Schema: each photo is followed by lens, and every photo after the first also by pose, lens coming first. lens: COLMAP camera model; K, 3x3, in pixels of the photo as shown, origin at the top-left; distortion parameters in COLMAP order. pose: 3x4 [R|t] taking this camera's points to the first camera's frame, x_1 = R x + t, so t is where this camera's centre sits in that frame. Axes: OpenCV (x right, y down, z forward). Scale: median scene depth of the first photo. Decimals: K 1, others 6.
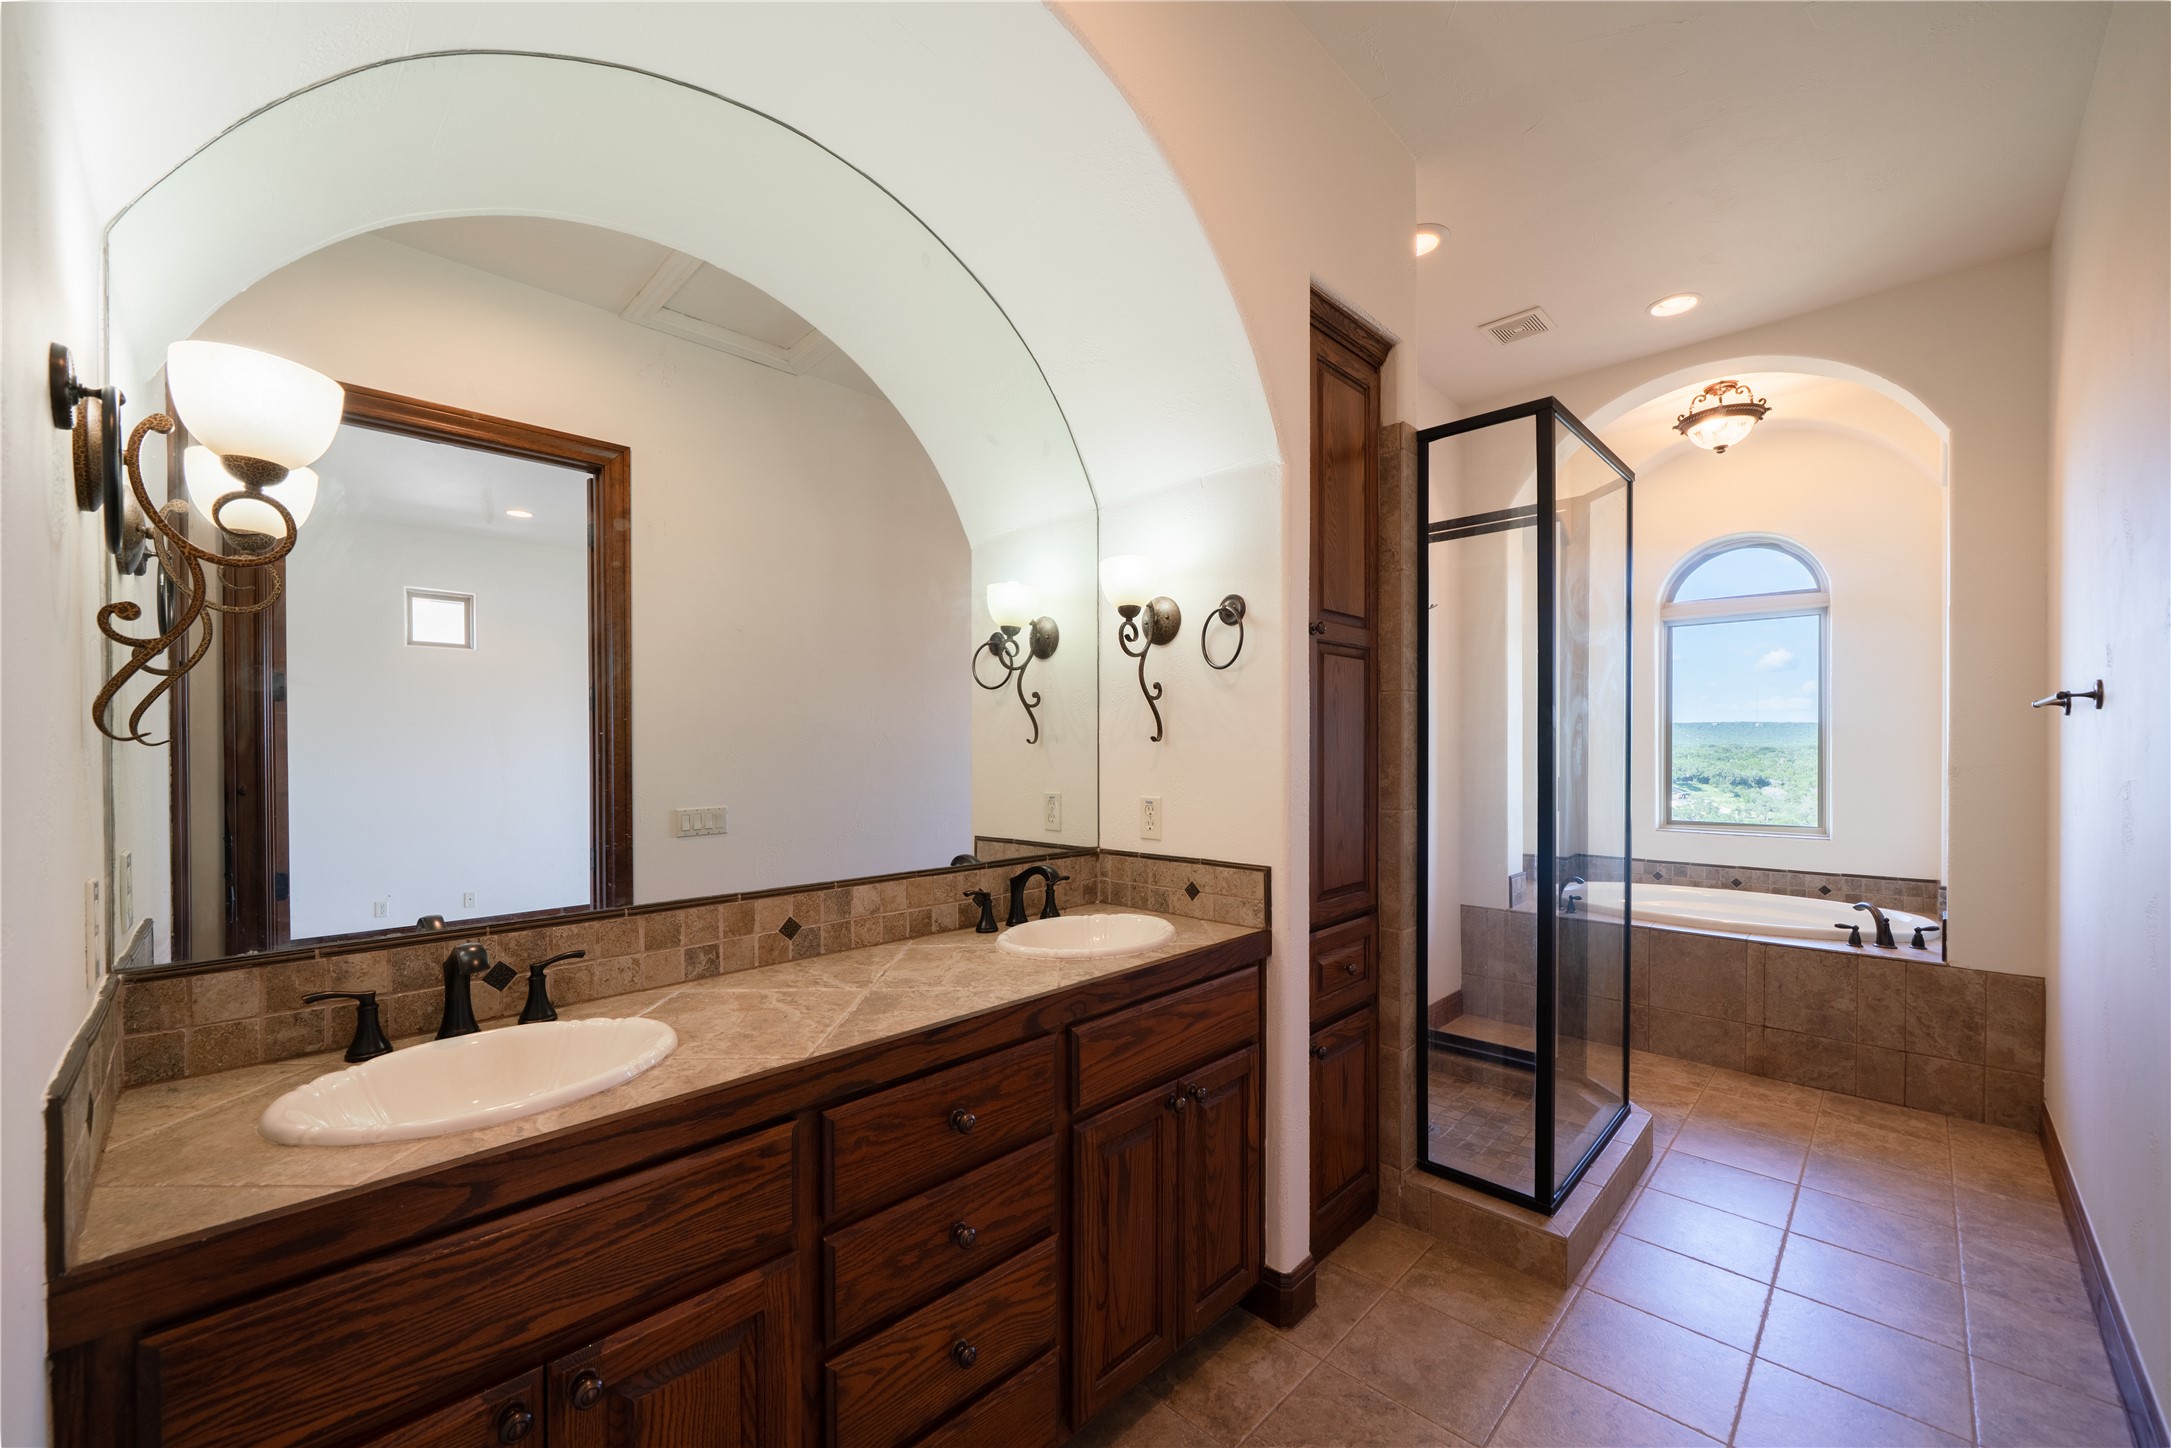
lens RADIAL K [[898.4, 0, 1052.5], [0, 898.4, 761.7], [0, 0, 1]] dist [0.000011, -0.000260]
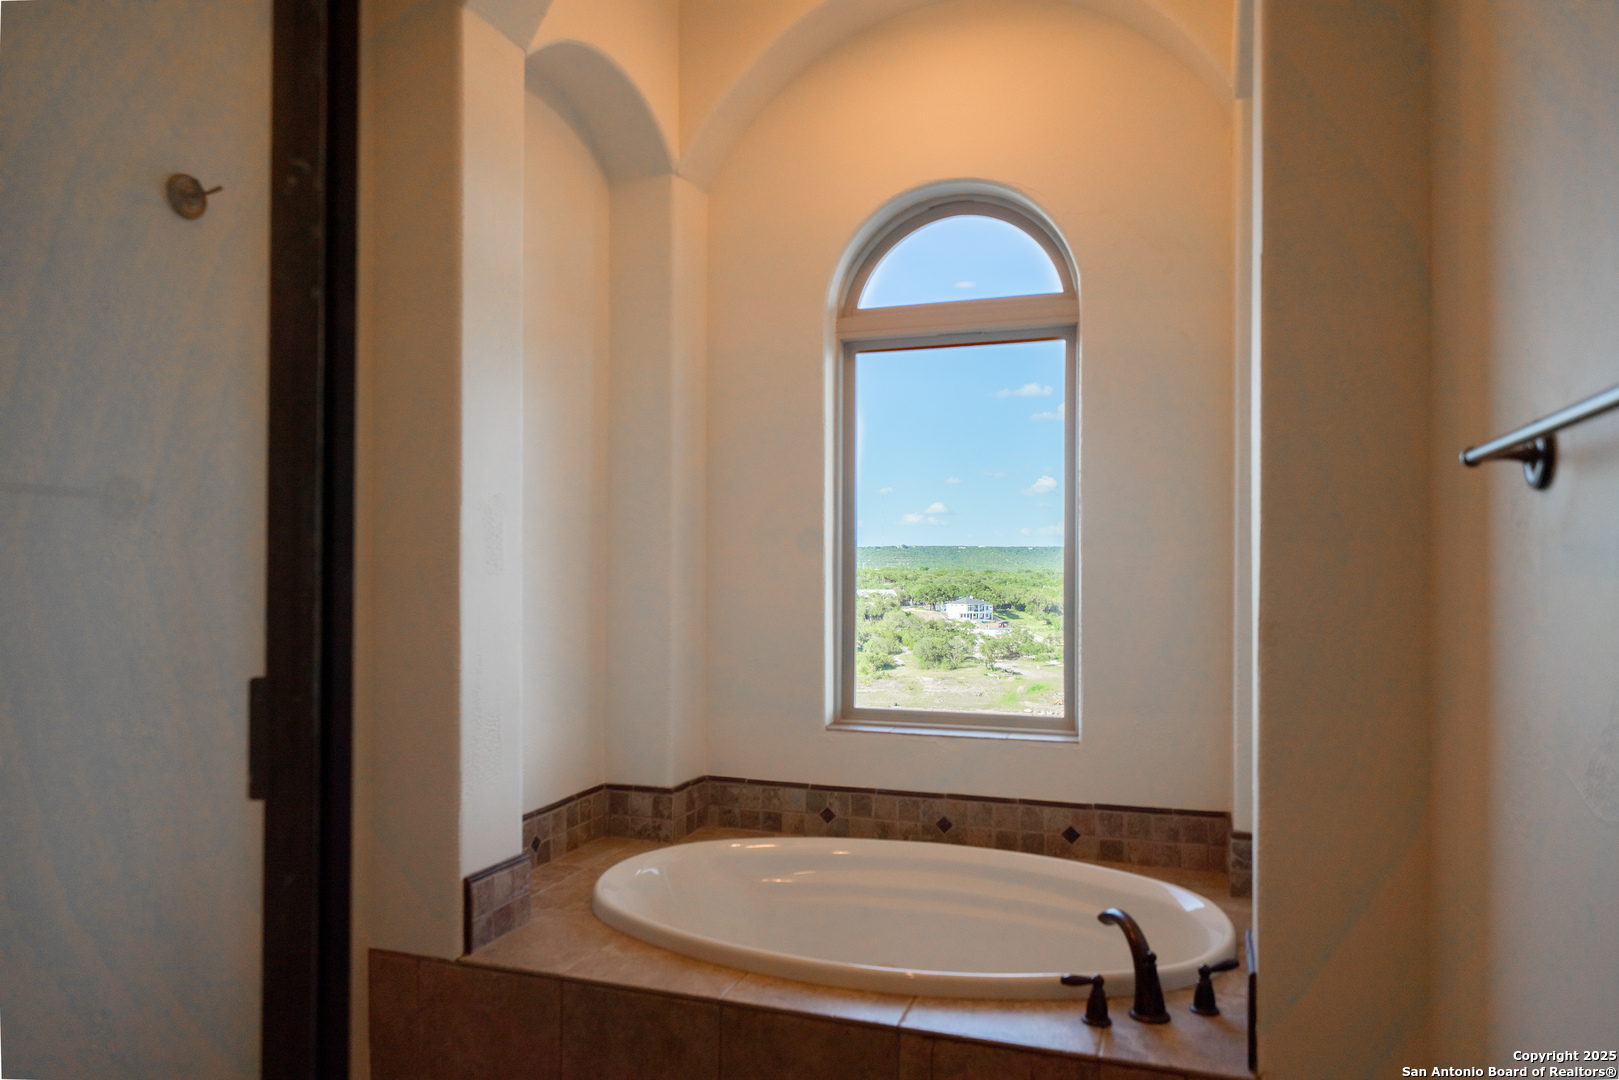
lens RADIAL K [[1141.4, 0, 806.4], [0, 1141.4, 576.1], [0, 0, 1]] dist [-0.000255, -0.000457]
pose [[0.904444, 0.003533, 0.426578, 0.509607], [0.000931, 0.999947, -0.010255, -0.010361], [-0.426591, 0.009672, 0.904393, 0.535823]]
